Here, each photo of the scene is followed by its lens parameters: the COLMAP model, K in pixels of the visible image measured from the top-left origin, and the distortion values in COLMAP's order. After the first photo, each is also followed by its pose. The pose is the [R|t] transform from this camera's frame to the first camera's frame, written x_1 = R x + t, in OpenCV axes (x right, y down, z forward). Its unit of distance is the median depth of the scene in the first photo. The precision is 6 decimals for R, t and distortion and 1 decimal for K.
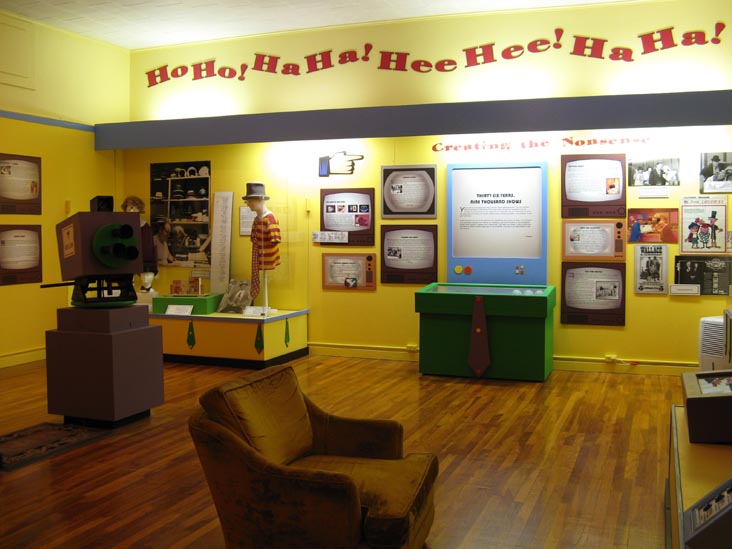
lens RADIAL K [[736.0, 0, 354.7], [0, 736.0, 229.9], [0, 0, 1]] dist [-0.130937, 0.000000]
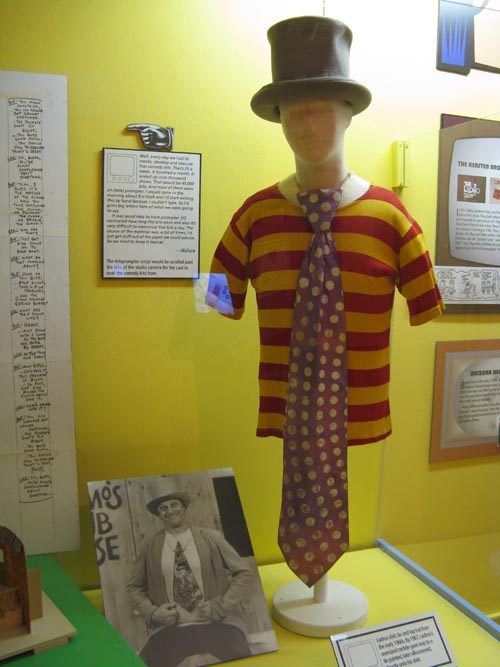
lens RADIAL K [[670.6, 0, 253.1], [0, 670.6, 326.6], [0, 0, 1]] dist [-0.130937, 0.000000]
pose [[0.748763, -0.055643, 0.660498, -0.276164], [-0.014032, 0.994916, 0.099724, 0.000807], [-0.662689, -0.083938, 0.744176, 0.882265]]
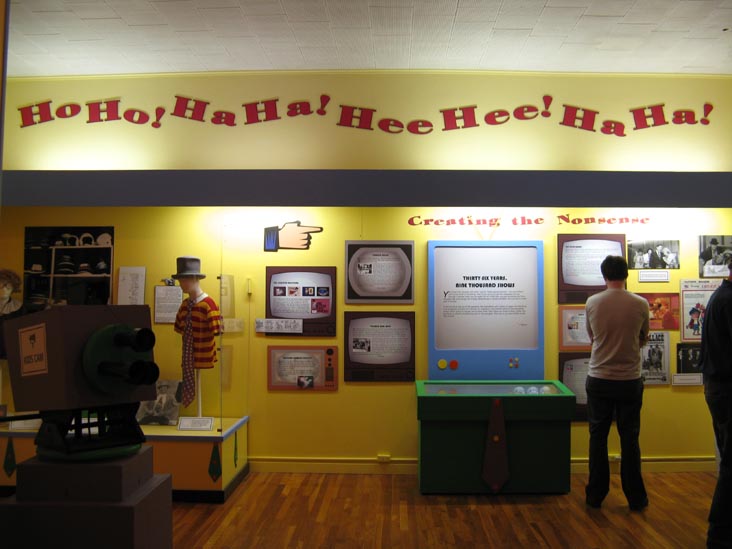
lens RADIAL K [[736.0, 0, 363.4], [0, 736.0, 244.1], [0, 0, 1]] dist [-0.130937, 0.000000]
pose [[0.943527, 0.025408, 0.330321, -0.220315], [-0.000957, 0.997260, -0.073976, -0.020962], [-0.331295, 0.069482, 0.940965, 0.205599]]
